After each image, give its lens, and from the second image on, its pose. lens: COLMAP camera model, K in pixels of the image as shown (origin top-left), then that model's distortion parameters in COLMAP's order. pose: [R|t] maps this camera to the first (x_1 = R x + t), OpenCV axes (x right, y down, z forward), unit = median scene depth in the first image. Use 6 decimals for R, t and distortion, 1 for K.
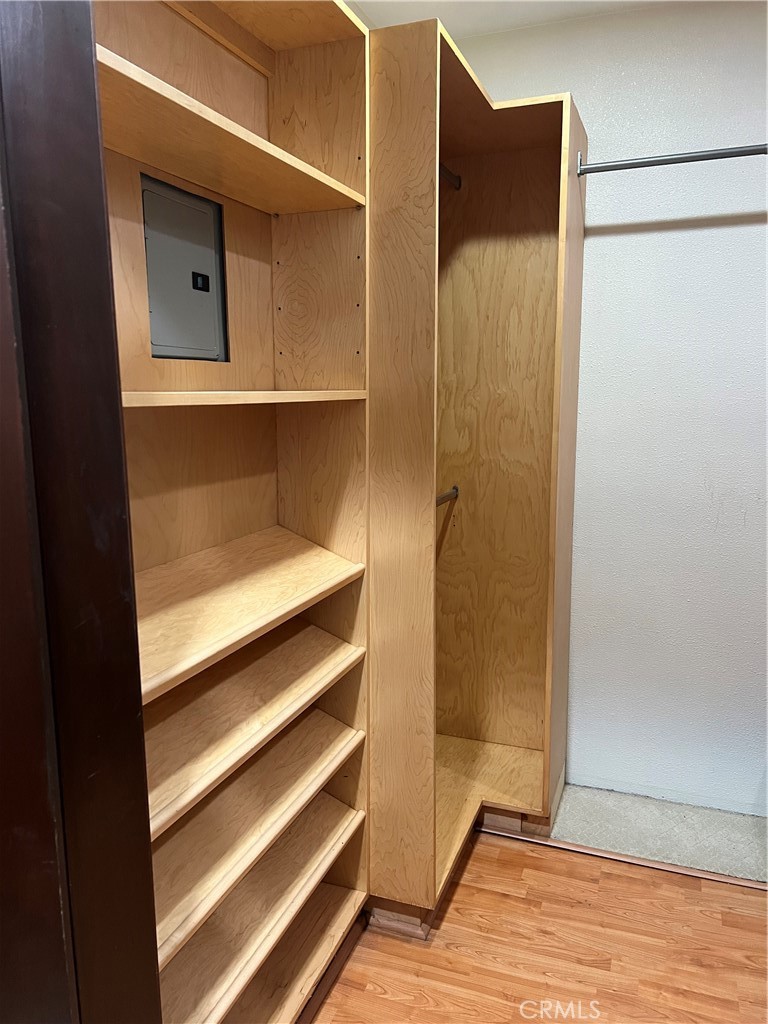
lens RADIAL K [[777.3, 0, 384.7], [0, 777.3, 510.8], [0, 0, 1]] dist [0.066350, -0.022089]
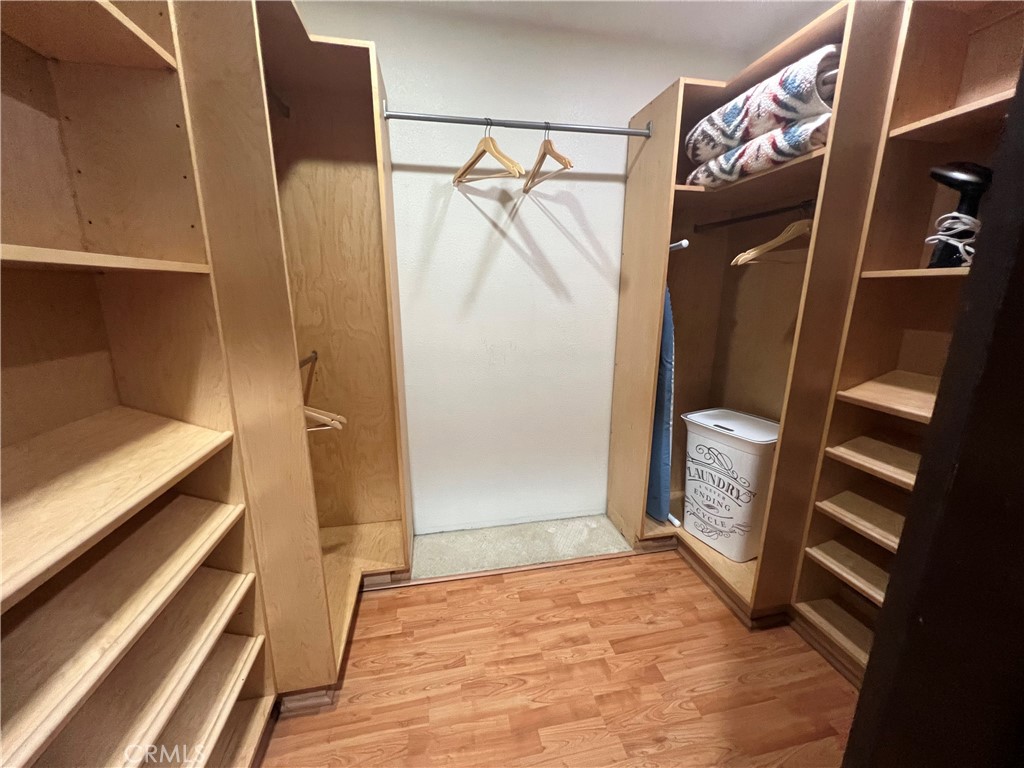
lens RADIAL K [[409.0, 0, 514.5], [0, 409.0, 386.1], [0, 0, 1]] dist [0.003606, 0.000055]
pose [[0.850036, -0.113934, 0.514255, 0.019566], [0.076329, 0.992665, 0.093759, -0.015030], [-0.521165, -0.040446, 0.852497, 0.286729]]
